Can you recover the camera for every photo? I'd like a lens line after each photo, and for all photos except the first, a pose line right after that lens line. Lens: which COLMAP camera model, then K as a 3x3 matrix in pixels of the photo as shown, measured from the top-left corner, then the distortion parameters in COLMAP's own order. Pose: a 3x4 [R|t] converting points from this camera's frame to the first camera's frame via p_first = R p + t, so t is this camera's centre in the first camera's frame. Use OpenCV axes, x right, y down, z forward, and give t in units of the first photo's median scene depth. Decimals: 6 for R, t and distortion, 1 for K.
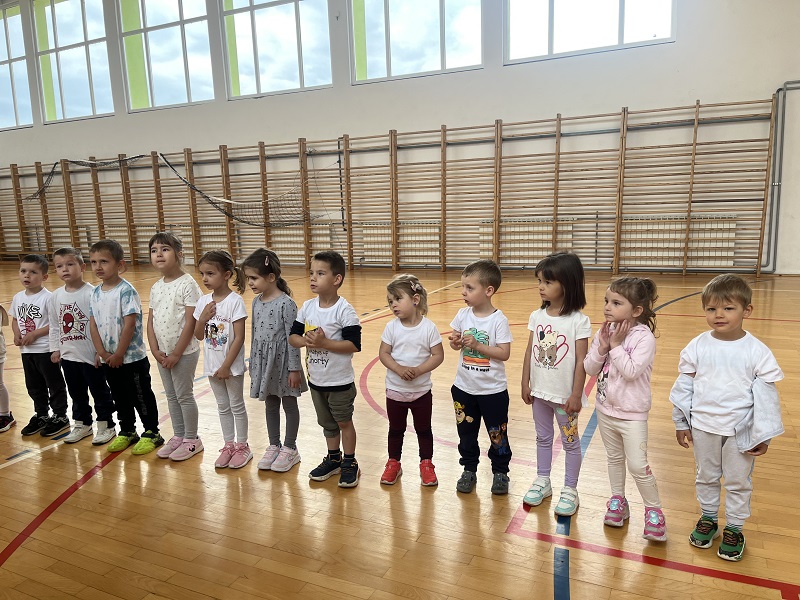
lens RADIAL K [[562.9, 0, 381.9], [0, 562.9, 275.2], [0, 0, 1]] dist [0.023491, -0.001225]
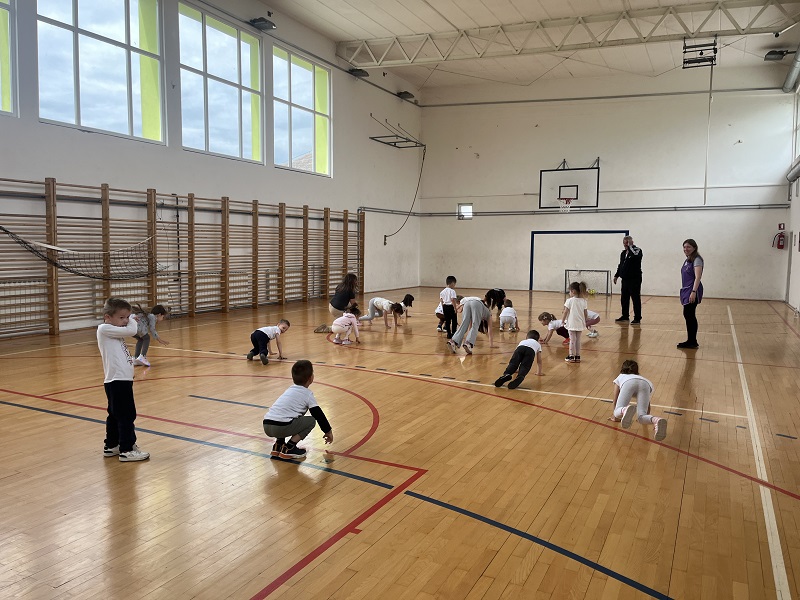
lens RADIAL K [[615.3, 0, 400.0], [0, 615.3, 300.0], [0, 0, 1]] dist [0.030294, 0.000322]
pose [[0.042853, -0.042682, 0.998169, -1.228548], [0.141529, 0.989271, 0.036226, -0.028121], [-0.989006, 0.139718, 0.048434, 0.549873]]
